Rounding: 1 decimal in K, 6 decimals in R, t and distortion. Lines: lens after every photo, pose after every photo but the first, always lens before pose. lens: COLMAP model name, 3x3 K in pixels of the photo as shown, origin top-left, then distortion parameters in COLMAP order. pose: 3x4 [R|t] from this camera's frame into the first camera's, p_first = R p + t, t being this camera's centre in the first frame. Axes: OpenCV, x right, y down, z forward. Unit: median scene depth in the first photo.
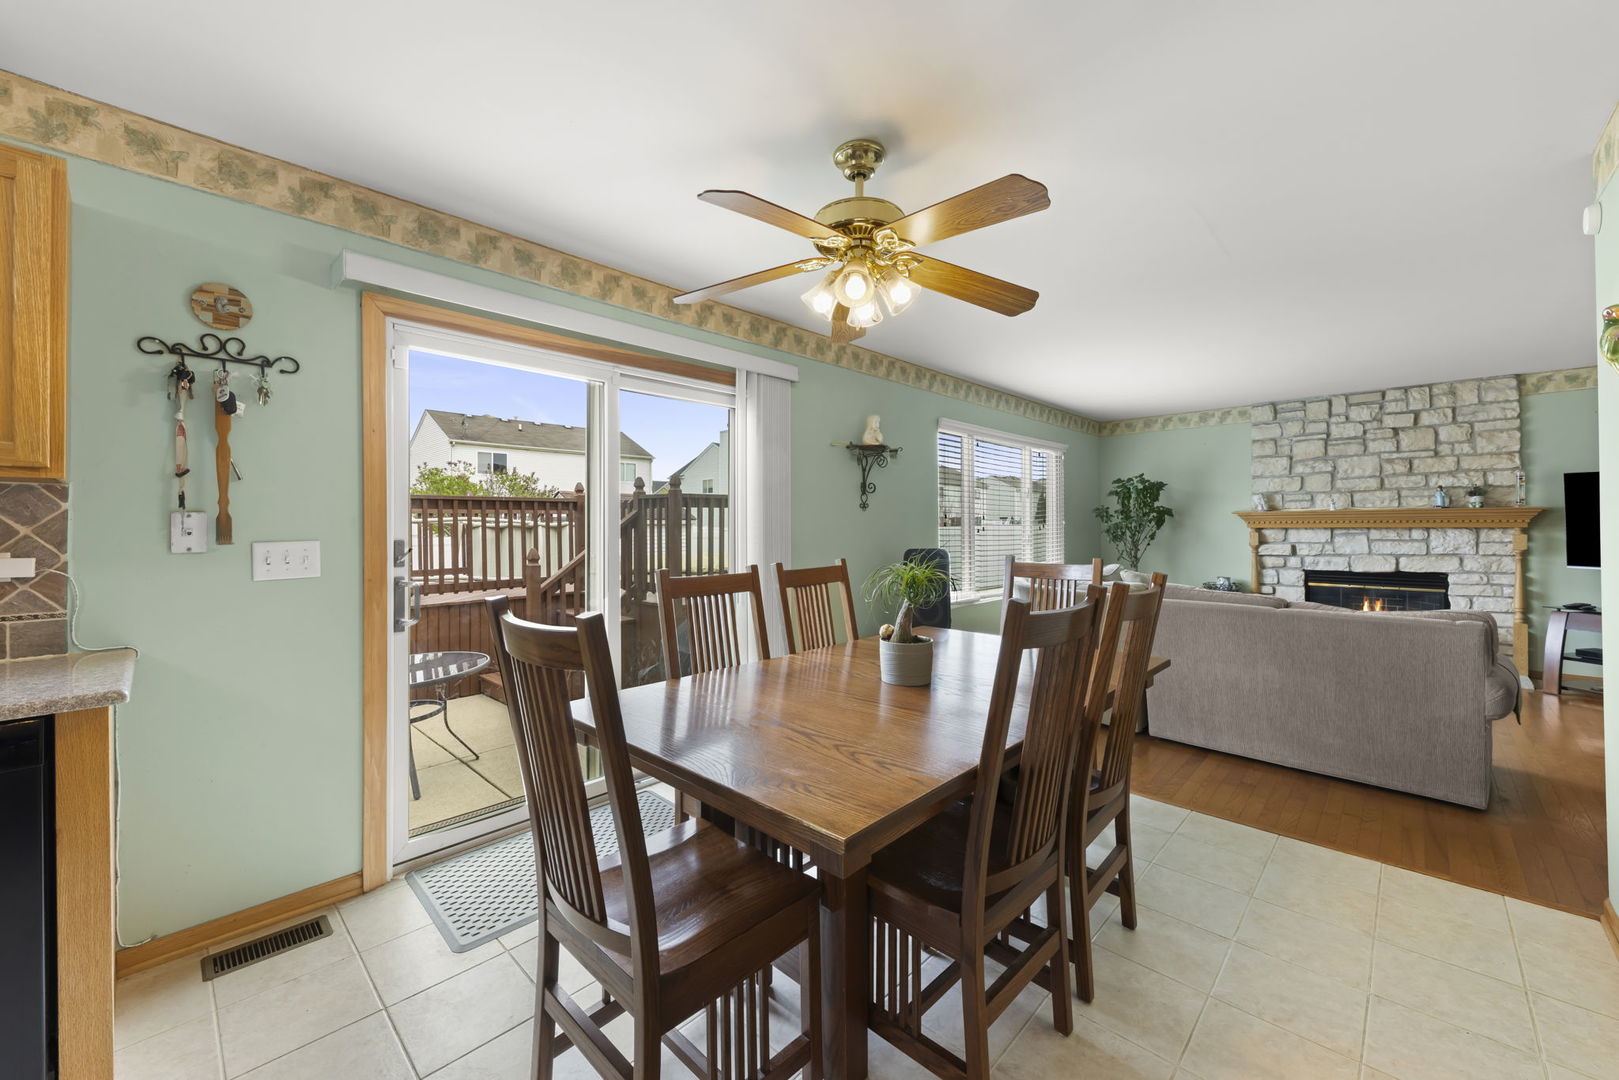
lens RADIAL K [[628.9, 0, 808.7], [0, 628.9, 527.4], [0, 0, 1]] dist [0.017706, -0.008329]
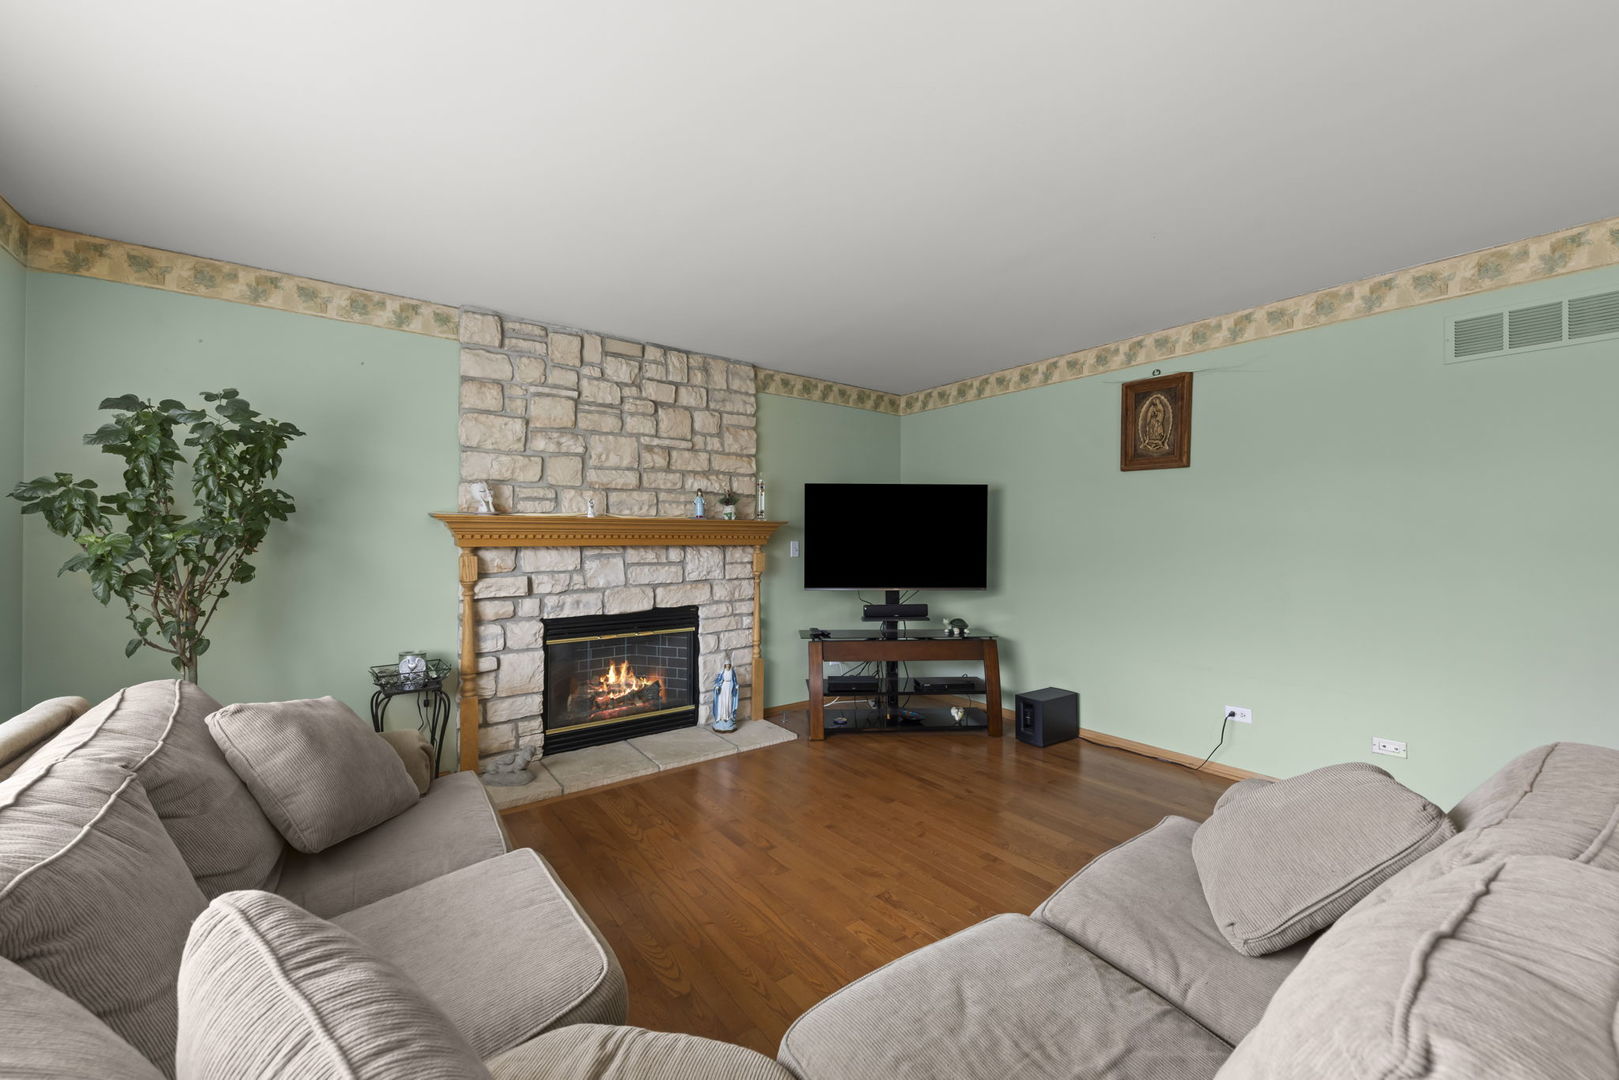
lens RADIAL K [[628.9, 0, 808.7], [0, 628.9, 527.4], [0, 0, 1]] dist [0.017706, -0.008329]
pose [[0.157910, 0.022207, 0.987204, 0.270241], [0.000094, 0.999747, -0.022504, -0.003825], [-0.987454, 0.003646, 0.157868, 0.716613]]
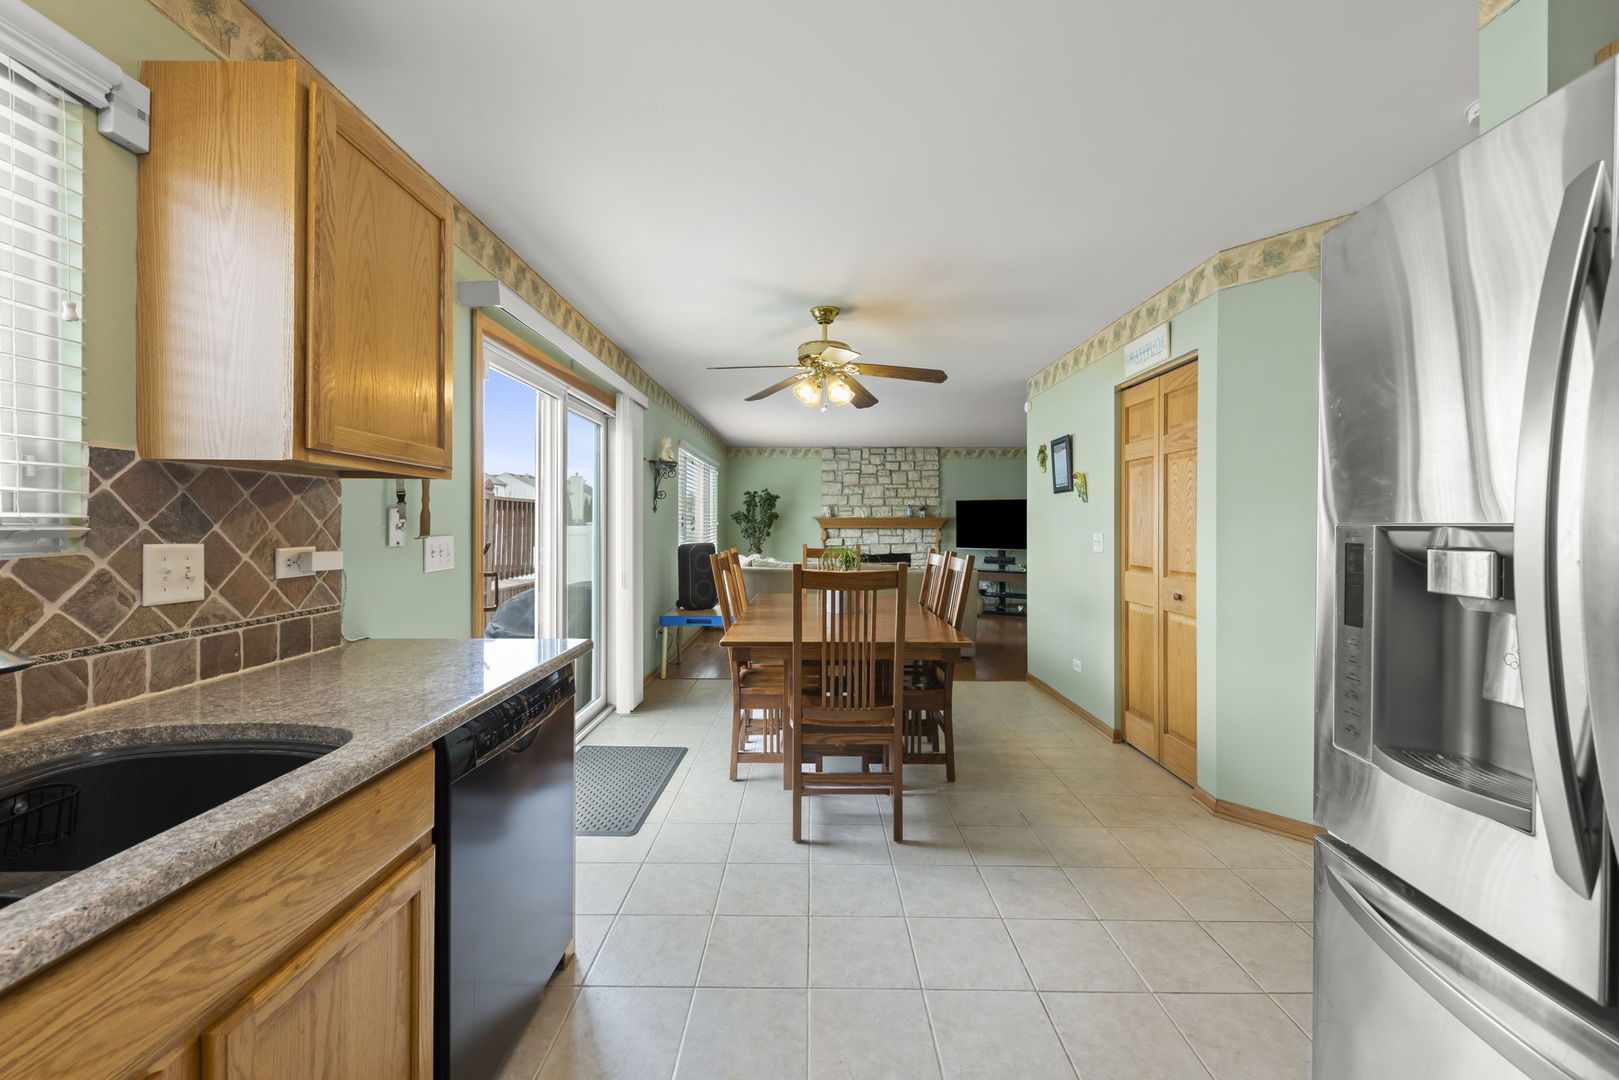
lens RADIAL K [[628.9, 0, 808.7], [0, 628.9, 527.4], [0, 0, 1]] dist [0.017706, -0.008329]
pose [[0.722147, 0.004620, 0.691724, -0.413498], [-0.005091, 0.999986, -0.001364, 0.002206], [-0.691721, -0.002536, 0.722160, -0.080617]]
